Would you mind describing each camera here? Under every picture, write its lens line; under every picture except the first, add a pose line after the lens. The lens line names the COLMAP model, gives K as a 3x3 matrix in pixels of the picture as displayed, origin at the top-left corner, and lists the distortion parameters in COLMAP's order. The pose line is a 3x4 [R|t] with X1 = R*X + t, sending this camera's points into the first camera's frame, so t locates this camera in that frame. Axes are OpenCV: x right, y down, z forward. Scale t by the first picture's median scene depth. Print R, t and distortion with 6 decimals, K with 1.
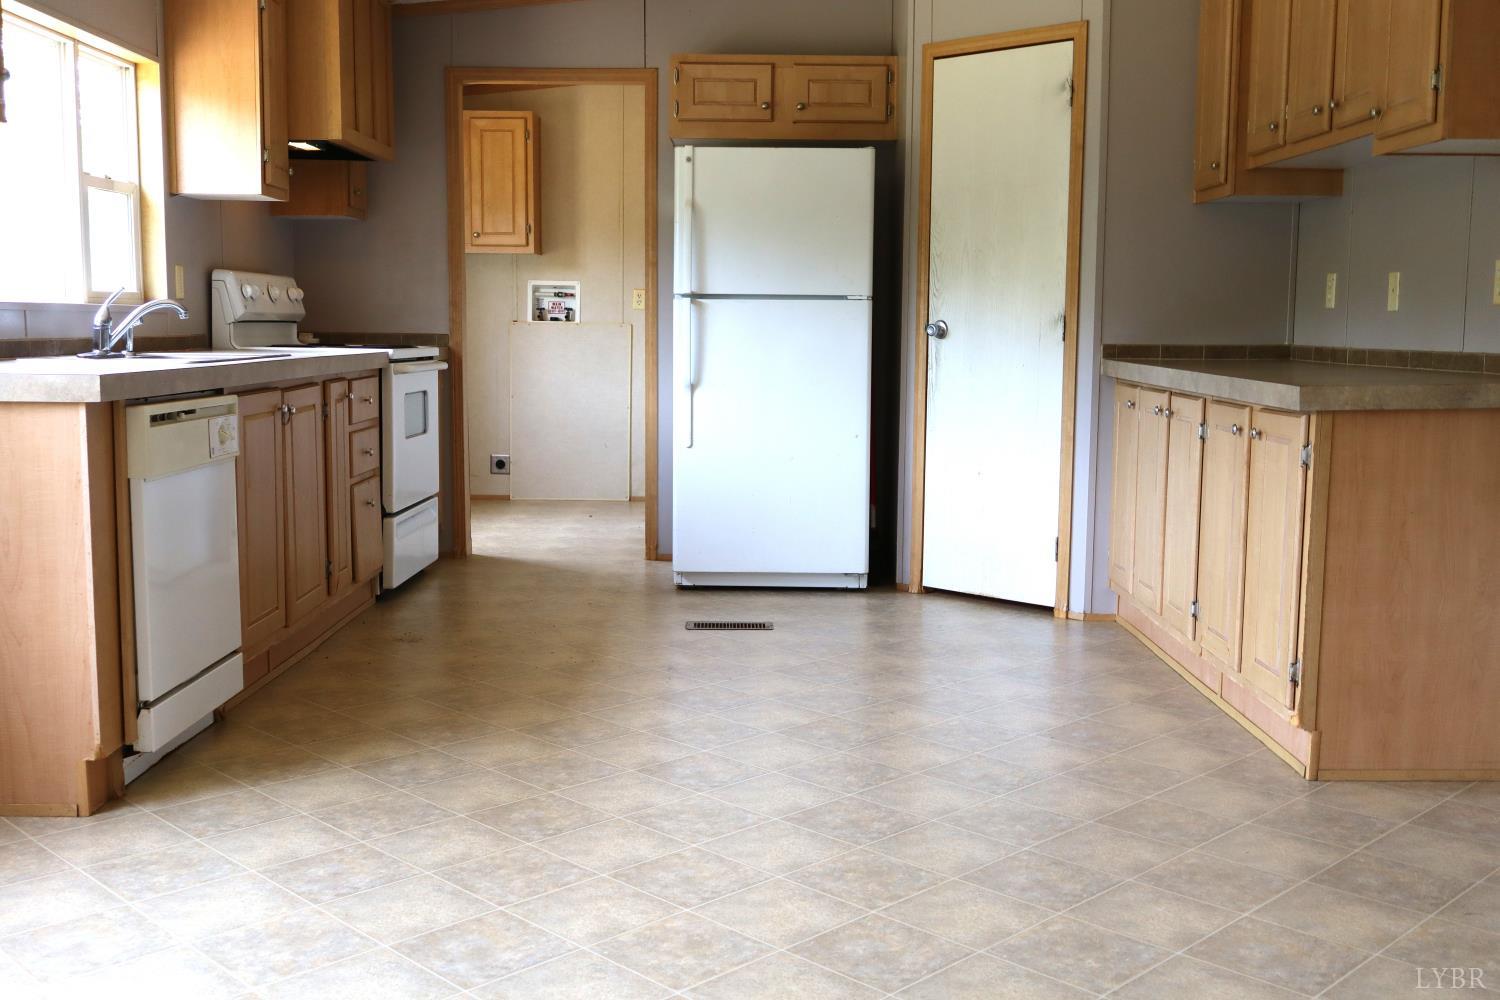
lens RADIAL K [[1544.1, 0, 754.6], [0, 1544.1, 500.3], [0, 0, 1]] dist [-0.006847, 0.000000]
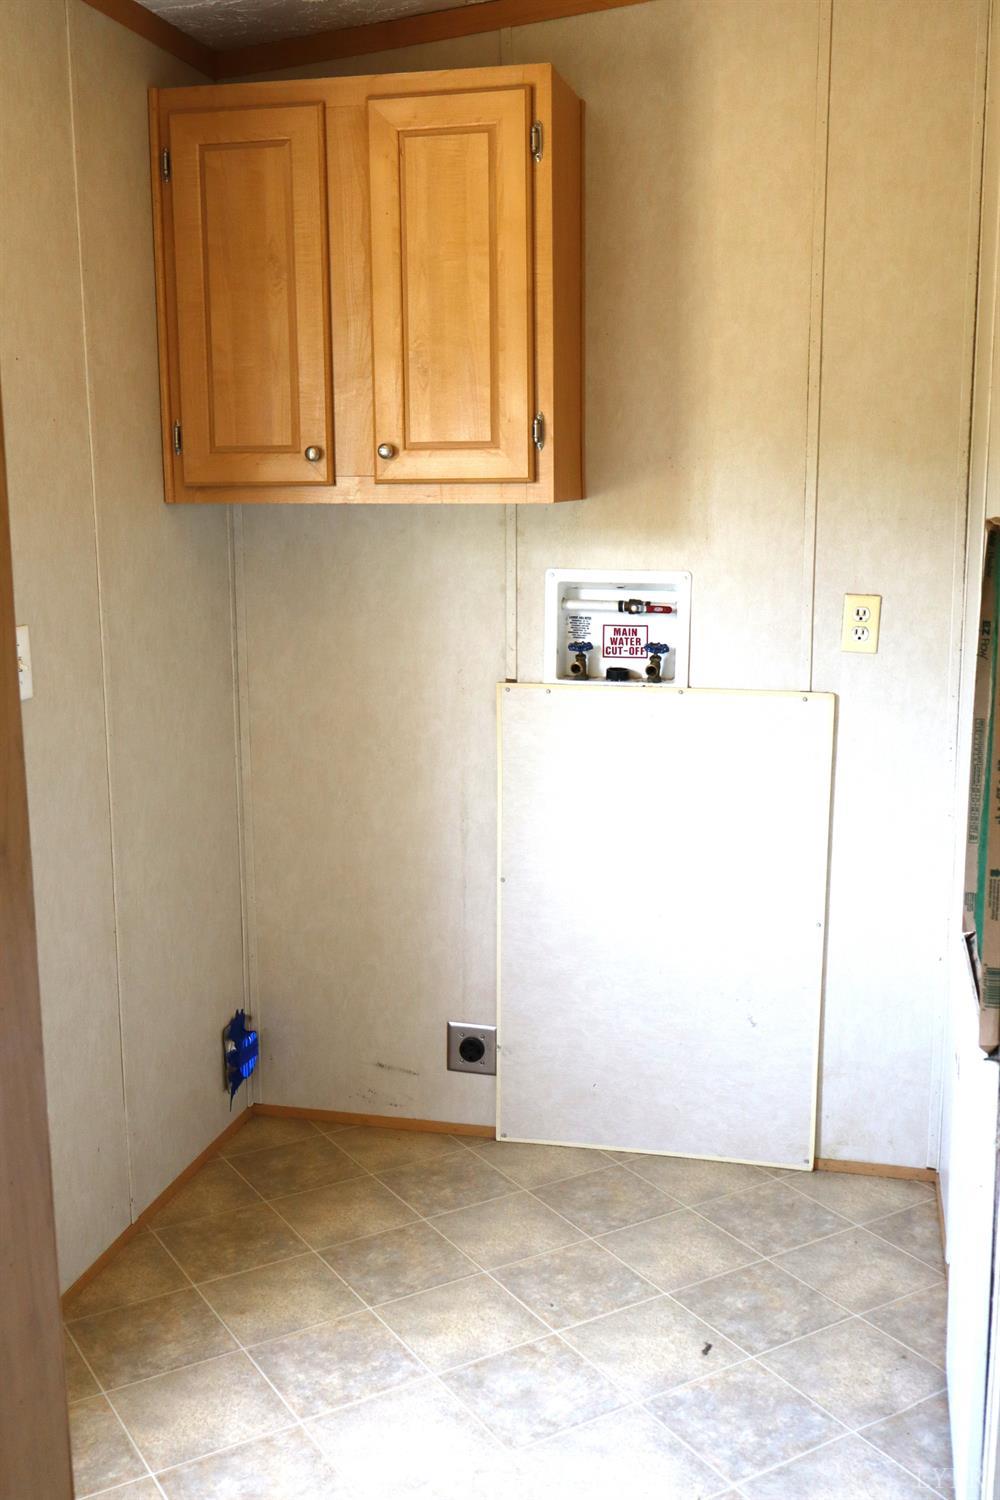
lens RADIAL K [[1544.1, 0, 500.0], [0, 1544.1, 742.7], [0, 0, 1]] dist [-0.006847, 0.000000]
pose [[0.971585, 0.026373, -0.235218, -0.100168], [-0.013328, 0.998292, 0.056876, -0.171950], [0.236317, -0.052124, 0.970277, 0.906603]]
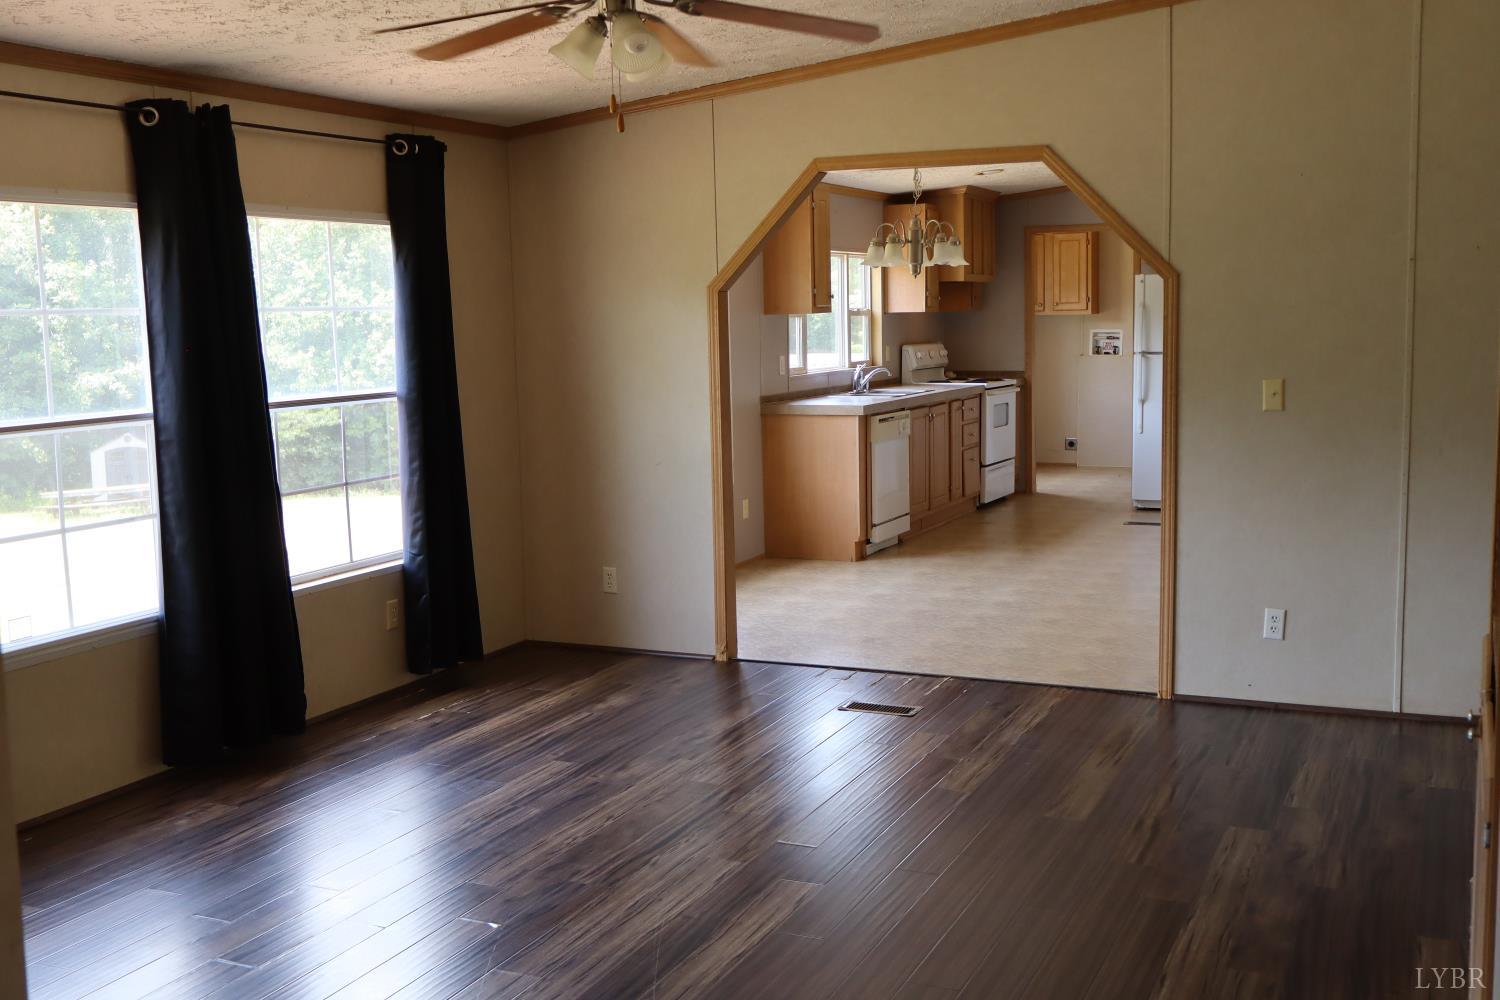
lens RADIAL K [[1544.1, 0, 755.8], [0, 1544.1, 502.7], [0, 0, 1]] dist [-0.006847, 0.000000]
pose [[0.907716, 0.025236, -0.418824, 0.301582], [-0.021289, 0.999674, 0.014095, 0.031554], [0.419044, -0.003878, 0.907958, -0.848512]]
